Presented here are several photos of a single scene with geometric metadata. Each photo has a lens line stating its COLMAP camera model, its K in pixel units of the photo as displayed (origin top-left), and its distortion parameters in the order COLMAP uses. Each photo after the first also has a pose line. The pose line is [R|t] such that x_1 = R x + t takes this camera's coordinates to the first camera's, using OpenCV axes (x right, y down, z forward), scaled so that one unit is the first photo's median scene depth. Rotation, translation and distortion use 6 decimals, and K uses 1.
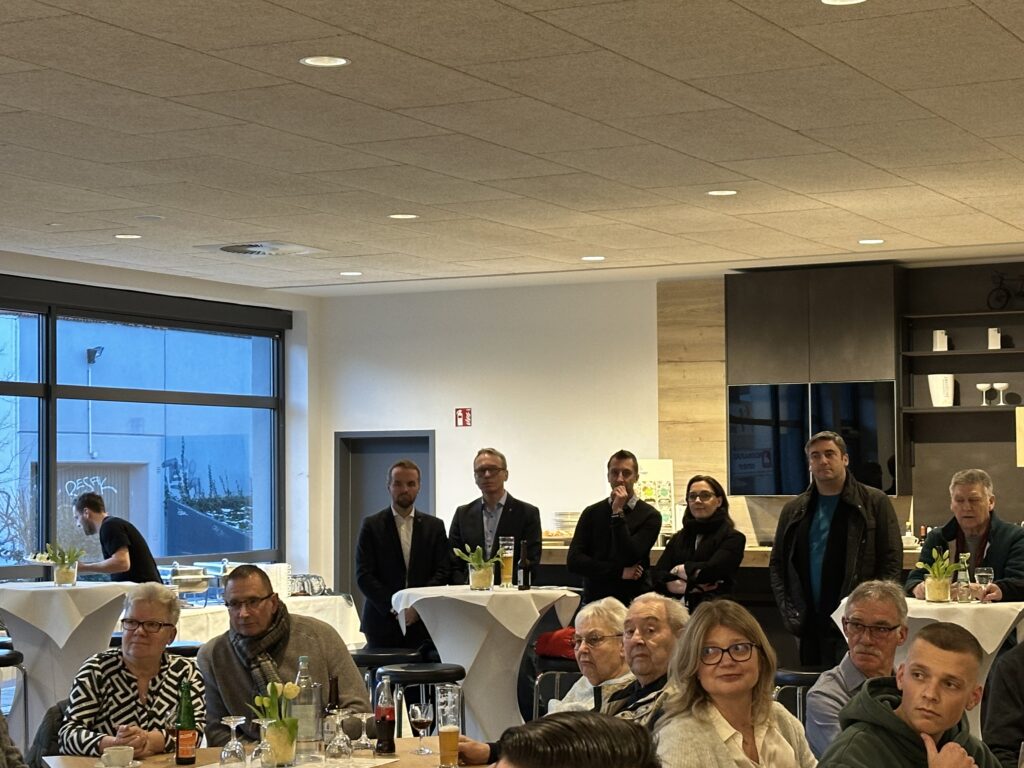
lens RADIAL K [[2116.1, 0, 511.5], [0, 2116.1, 379.6], [0, 0, 1]] dist [0.221904, 0.000000]
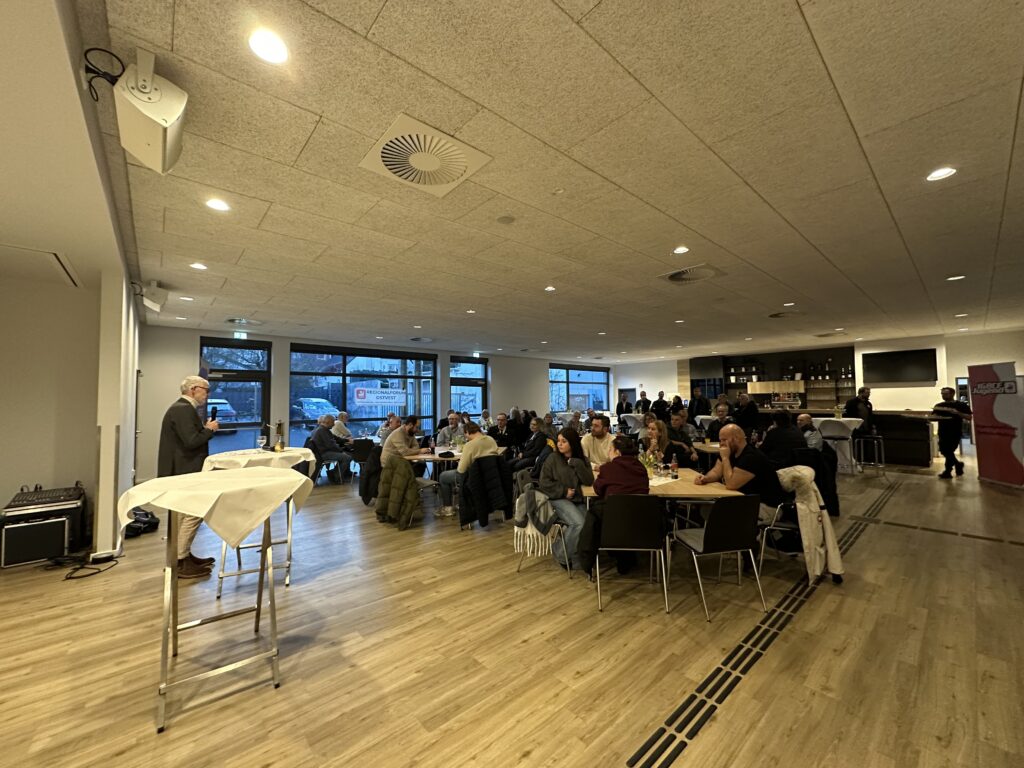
lens RADIAL K [[406.7, 0, 510.7], [0, 406.7, 381.7], [0, 0, 1]] dist [0.000453, -0.000013]
pose [[0.930329, -0.015811, -0.366386, 0.053706], [0.018417, 0.999824, 0.003620, -0.002854], [0.366264, -0.010116, 0.930456, -0.135656]]
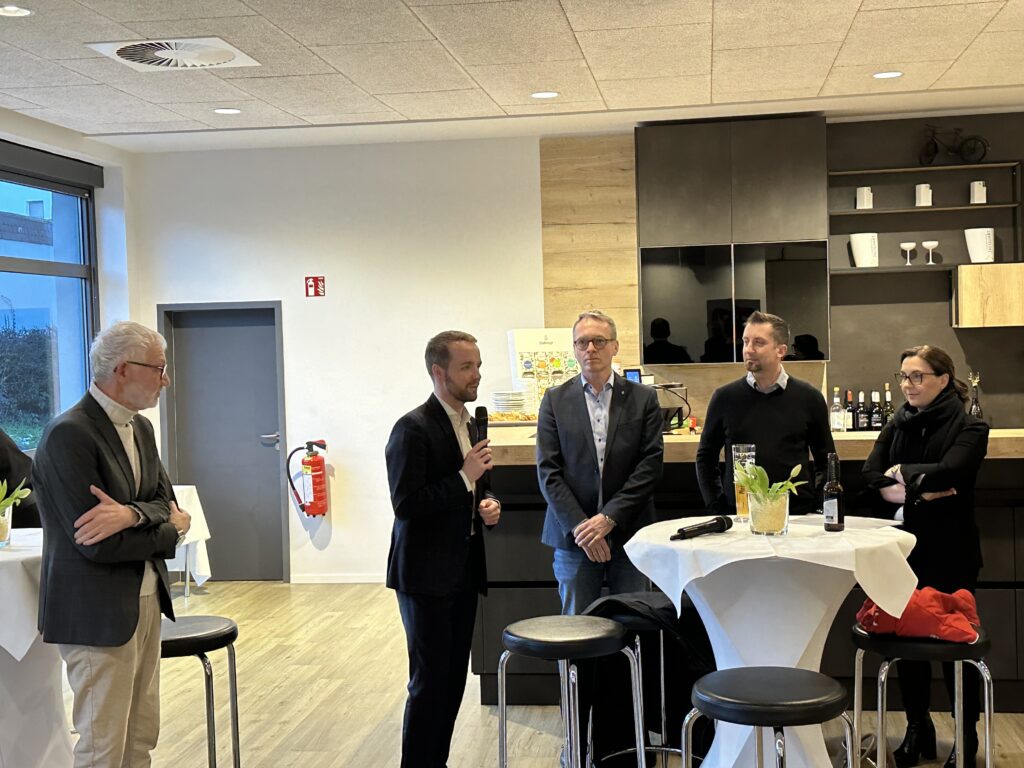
lens RADIAL K [[1374.6, 0, 522.4], [0, 1374.6, 360.7], [0, 0, 1]] dist [0.102498, 0.000000]
pose [[0.941941, -0.028810, 0.334541, -0.146454], [0.006965, 0.997774, 0.066316, 0.011503], [-0.335707, -0.060135, 0.940045, 0.428955]]
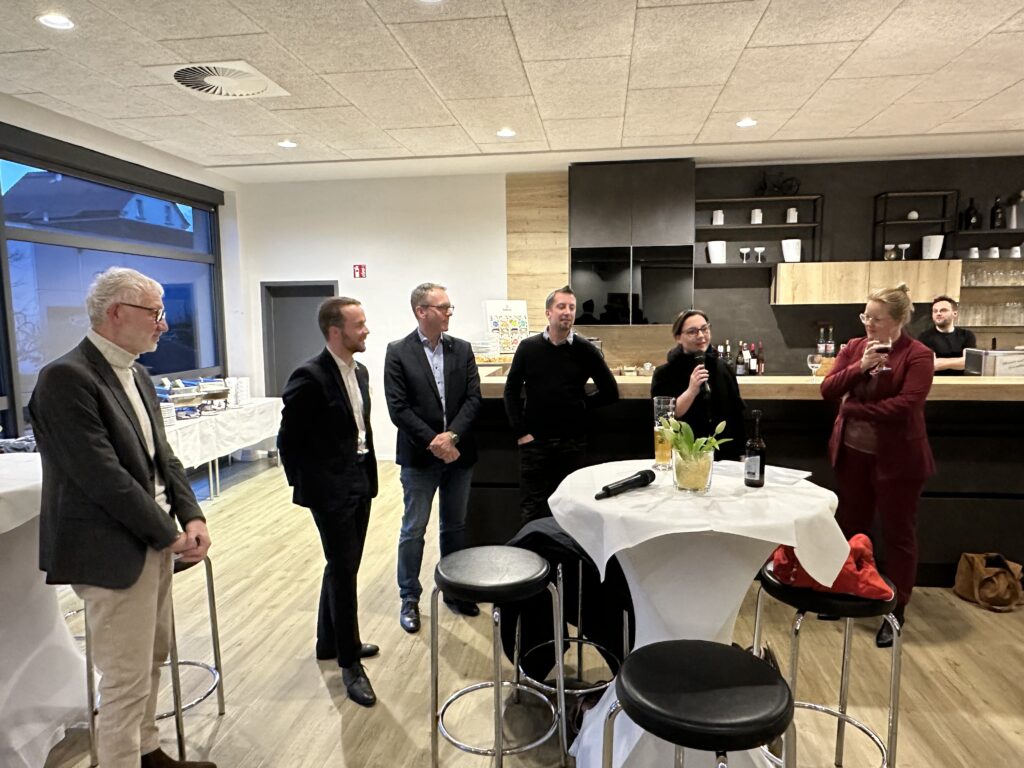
lens RADIAL K [[699.4, 0, 511.8], [0, 699.4, 392.2], [0, 0, 1]] dist [-0.029783, 0.035814]
pose [[0.940731, -0.045090, 0.336144, -0.092514], [-0.010355, 0.986842, 0.161353, 0.022428], [-0.338997, -0.155270, 0.927886, 0.547355]]
